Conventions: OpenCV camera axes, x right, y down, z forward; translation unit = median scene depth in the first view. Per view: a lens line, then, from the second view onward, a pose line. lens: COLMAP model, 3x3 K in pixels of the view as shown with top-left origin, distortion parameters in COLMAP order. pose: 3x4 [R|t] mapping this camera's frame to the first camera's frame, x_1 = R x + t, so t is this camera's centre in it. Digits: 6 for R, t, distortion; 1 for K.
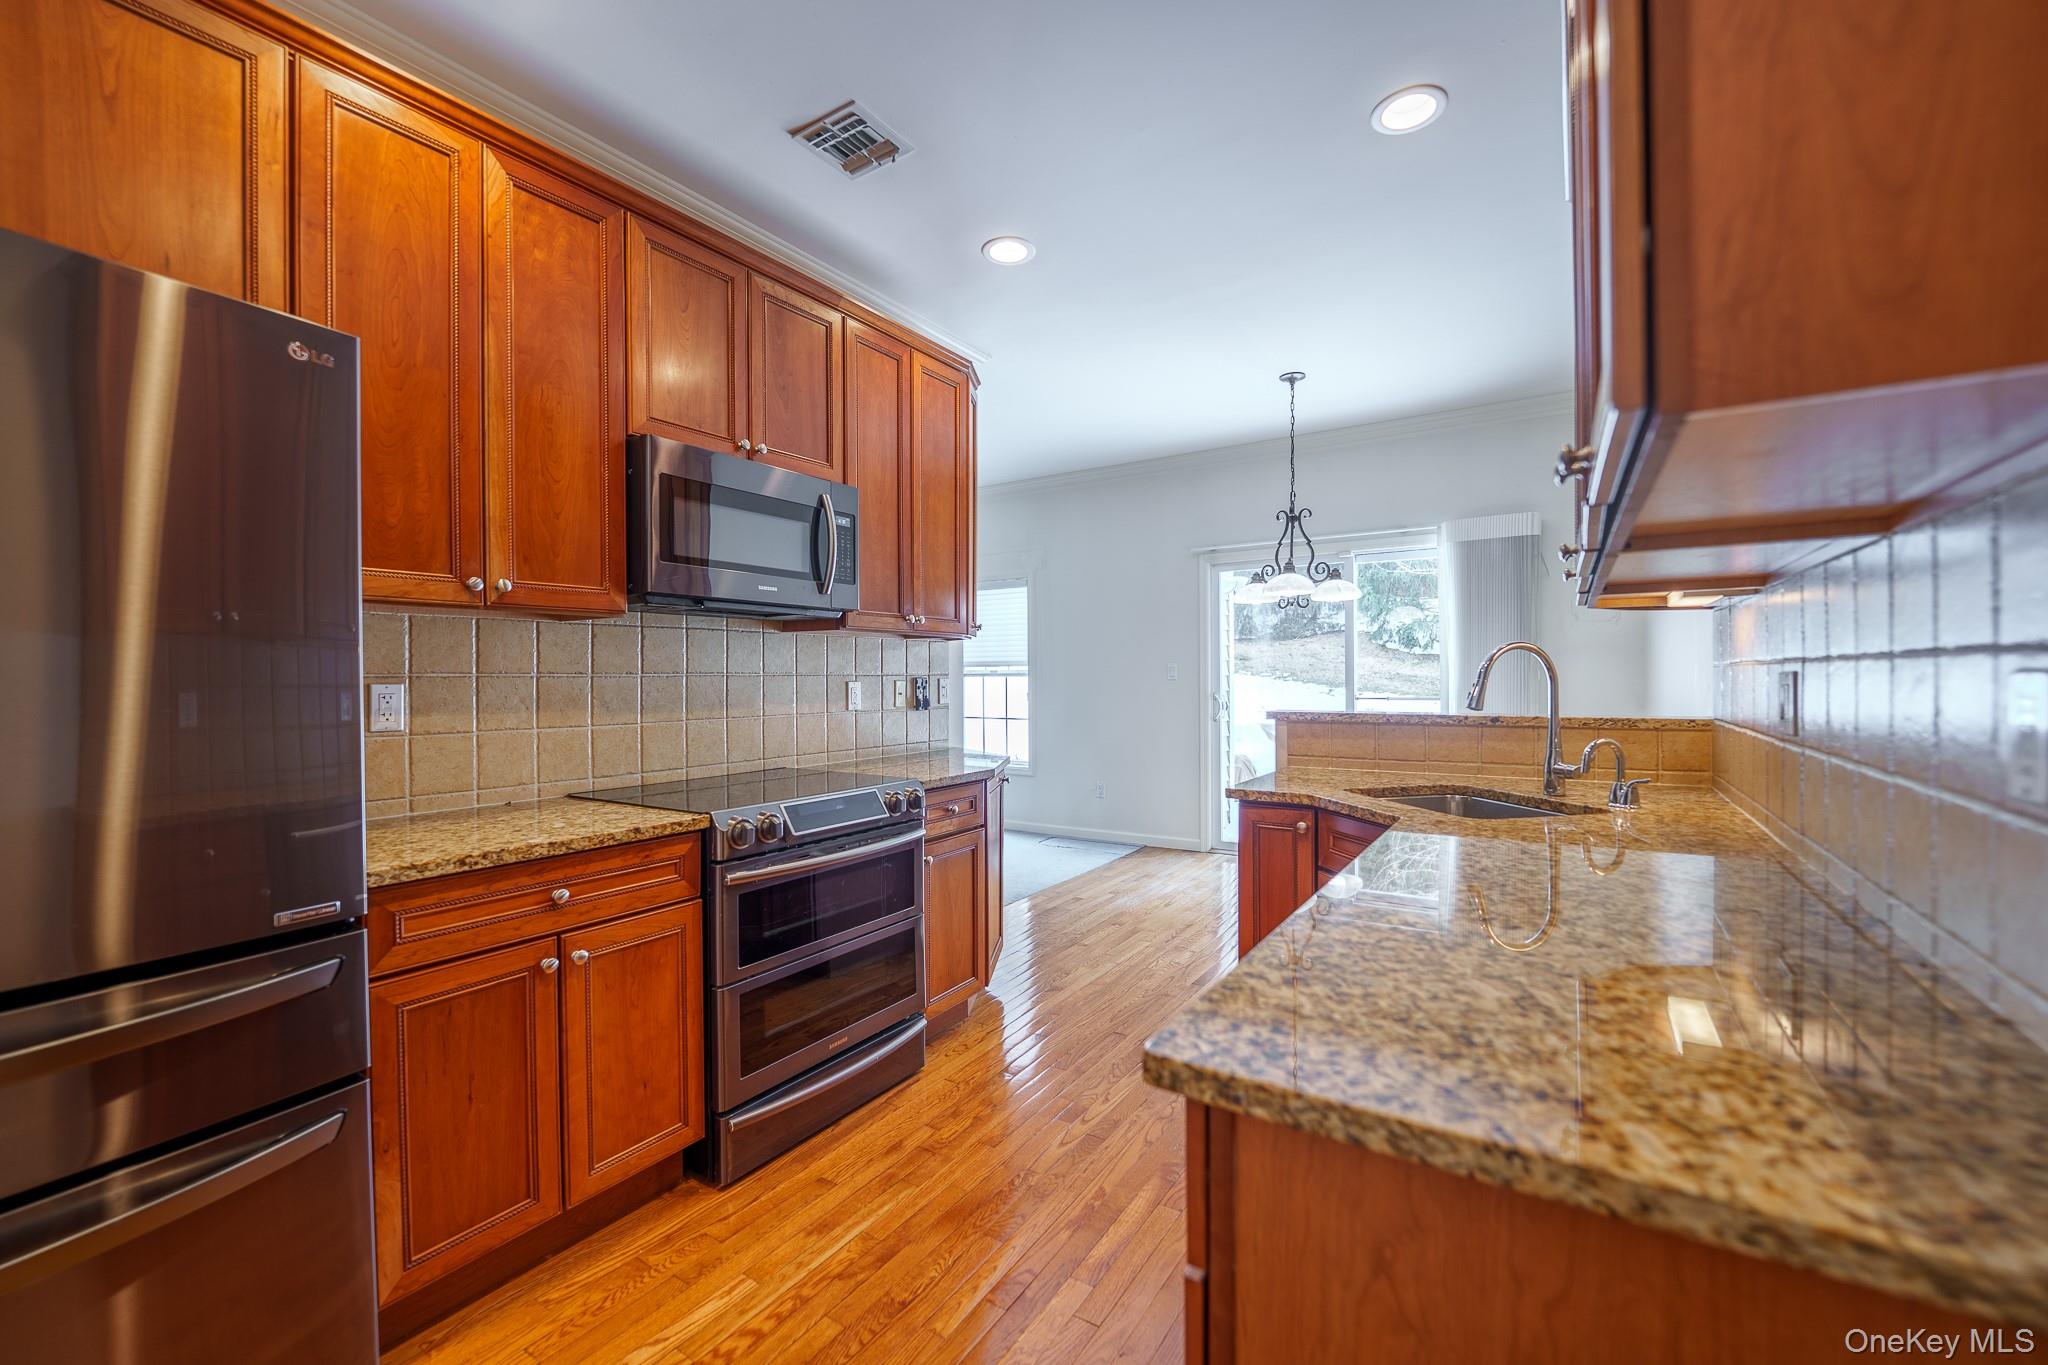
lens RADIAL K [[827.9, 0, 1025.3], [0, 827.9, 686.4], [0, 0, 1]] dist [-0.011124, -0.001098]
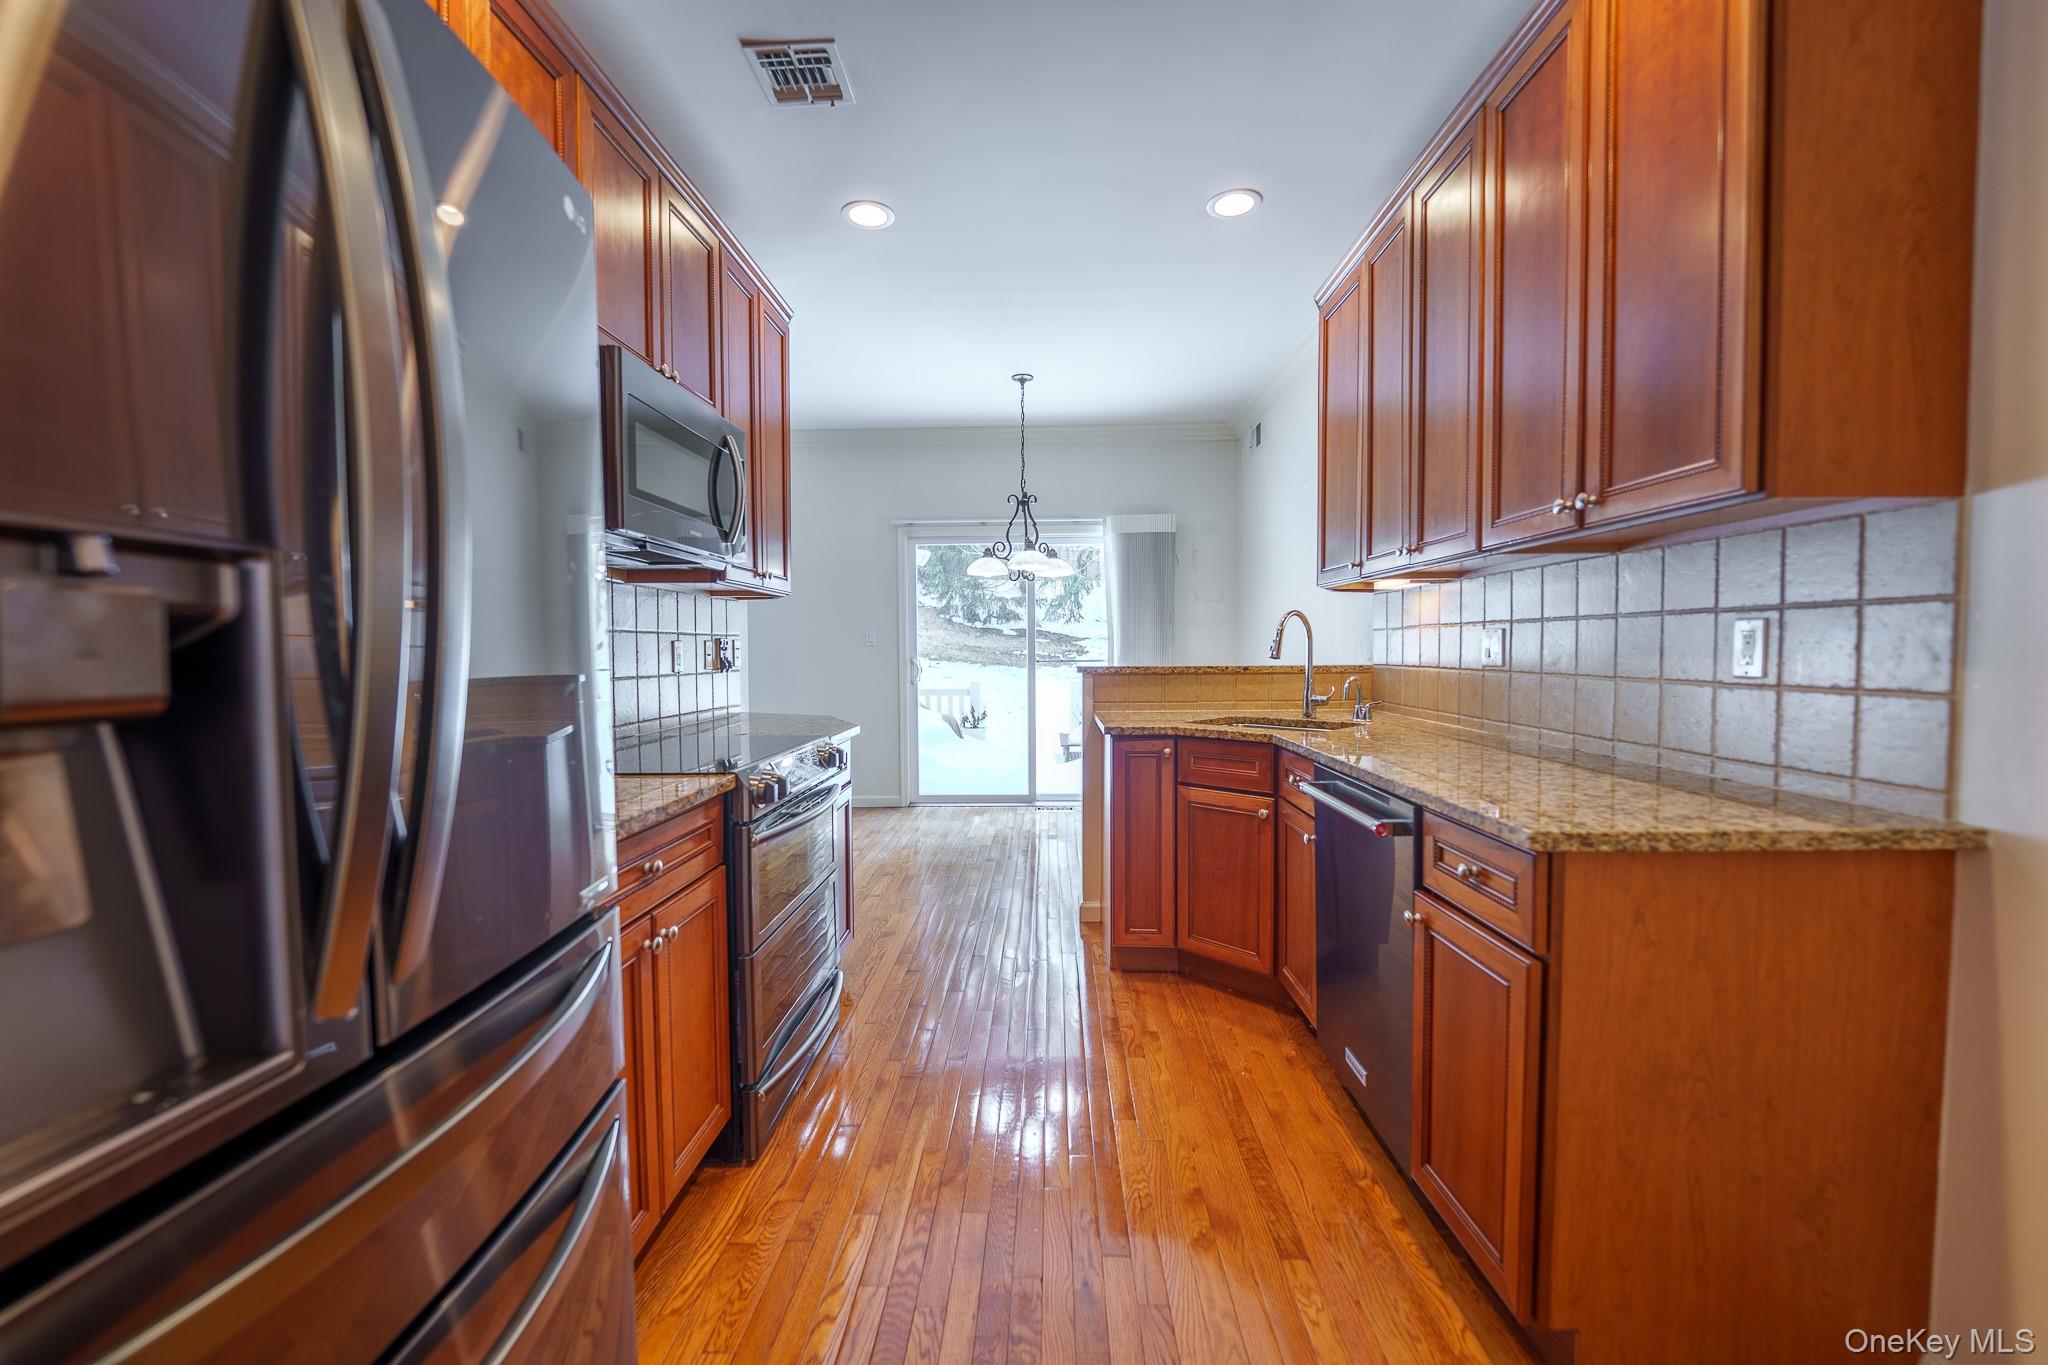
lens RADIAL K [[824.7, 0, 1020.7], [0, 824.7, 684.3], [0, 0, 1]] dist [-0.003659, -0.006437]
pose [[0.855317, -0.022419, 0.517620, -0.562436], [0.007152, 0.999479, 0.031472, 0.025727], [-0.518055, -0.023217, 0.855032, 0.034495]]
